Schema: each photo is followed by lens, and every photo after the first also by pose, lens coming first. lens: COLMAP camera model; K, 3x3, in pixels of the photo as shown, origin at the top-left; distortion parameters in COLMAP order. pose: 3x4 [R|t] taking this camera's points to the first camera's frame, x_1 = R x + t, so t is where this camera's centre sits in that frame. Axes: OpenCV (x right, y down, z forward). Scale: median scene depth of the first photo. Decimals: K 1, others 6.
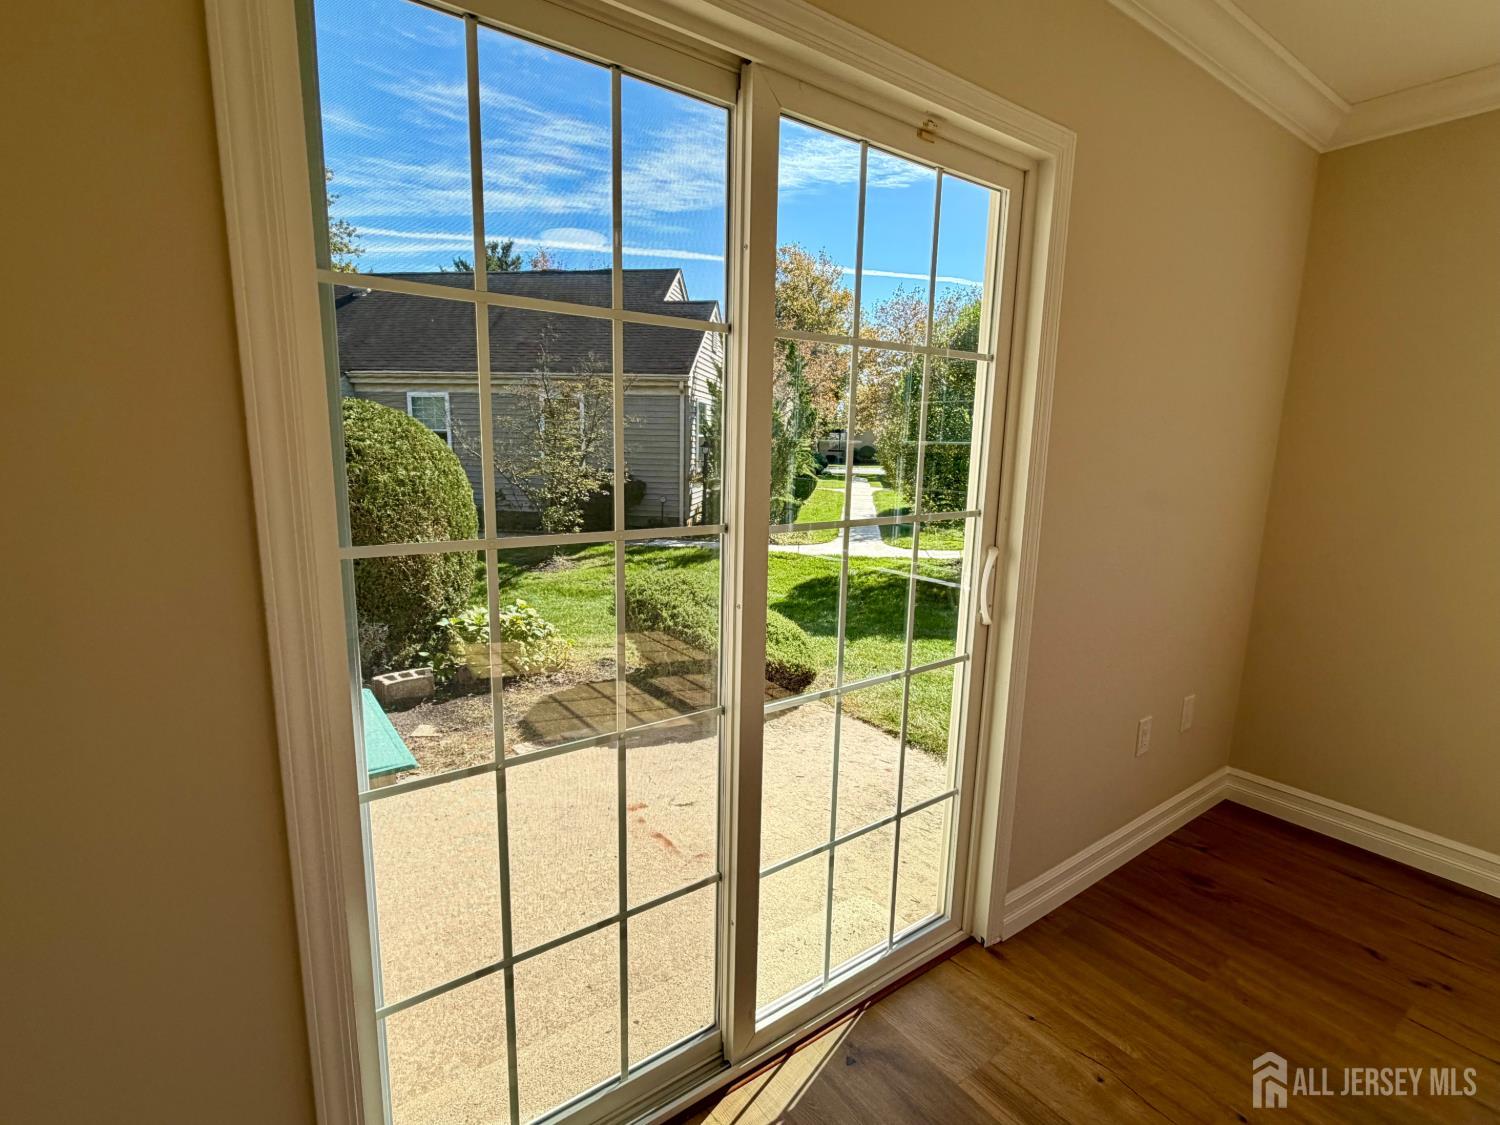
lens RADIAL K [[702.2, 0, 744.3], [0, 702.2, 560.6], [0, 0, 1]] dist [-0.003097, 0.001795]
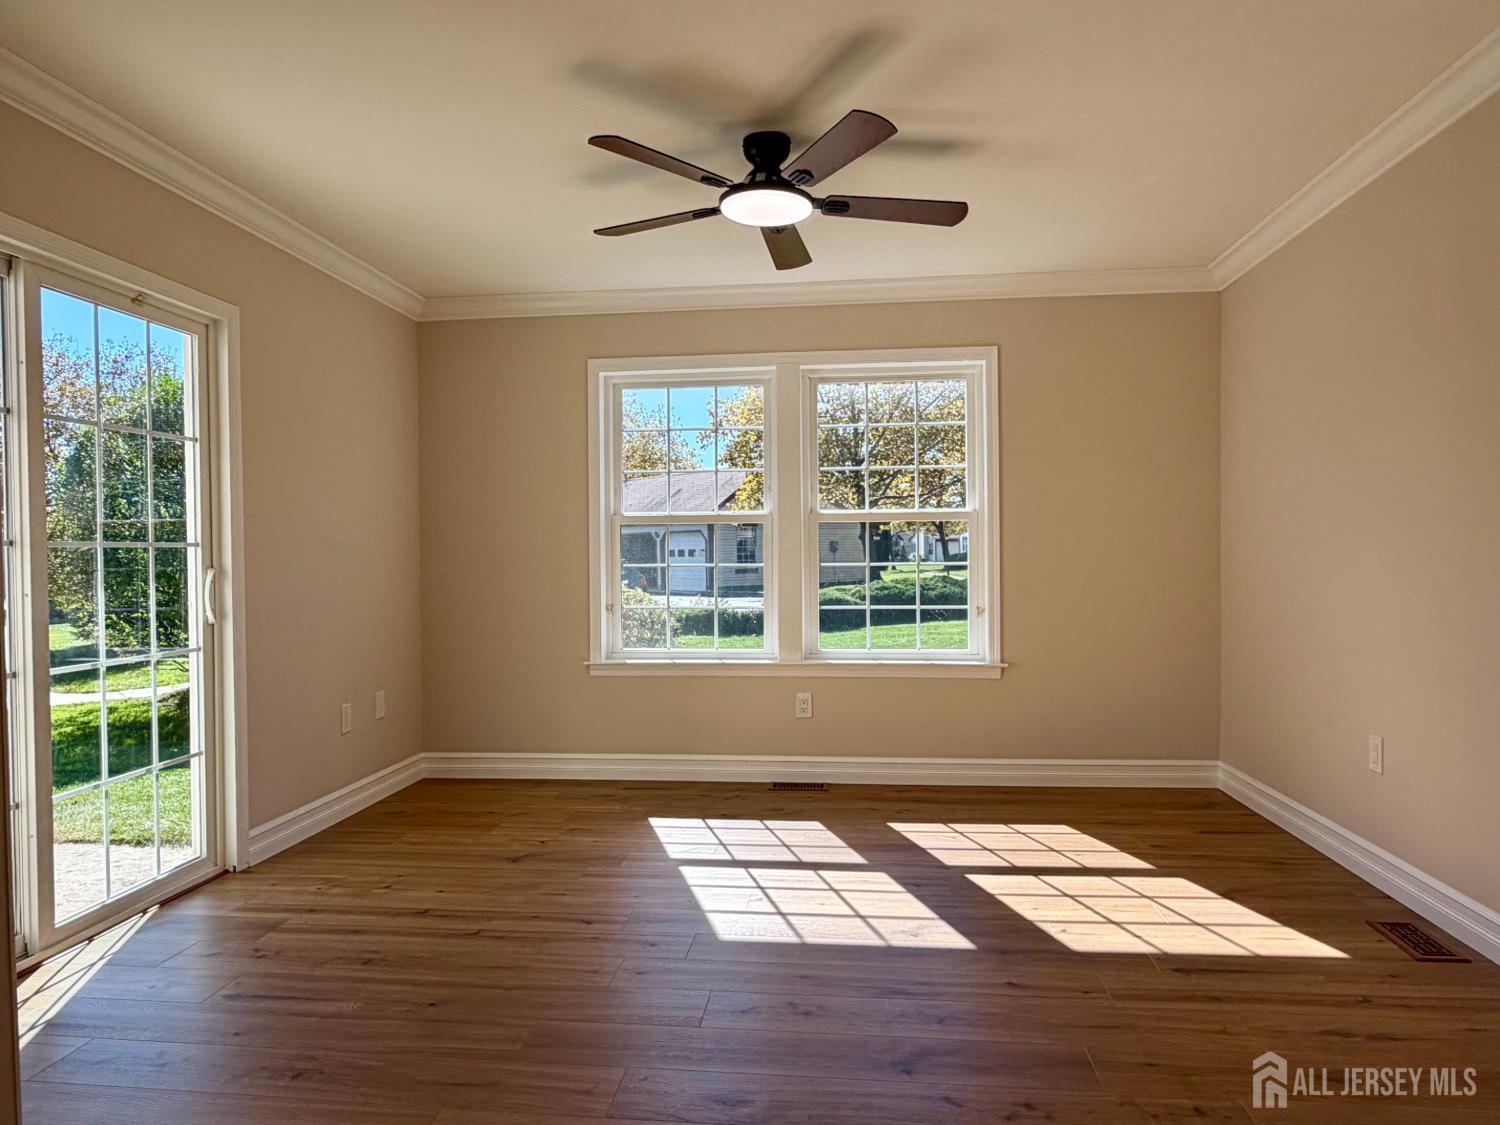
lens RADIAL K [[975.2, 0, 747.3], [0, 975.2, 564.6], [0, 0, 1]] dist [-0.001826, 0.002104]
pose [[0.662105, -0.037663, 0.748464, -0.404189], [0.156969, 0.983552, -0.089365, 0.318807], [-0.732787, 0.176655, 0.657127, -1.097523]]
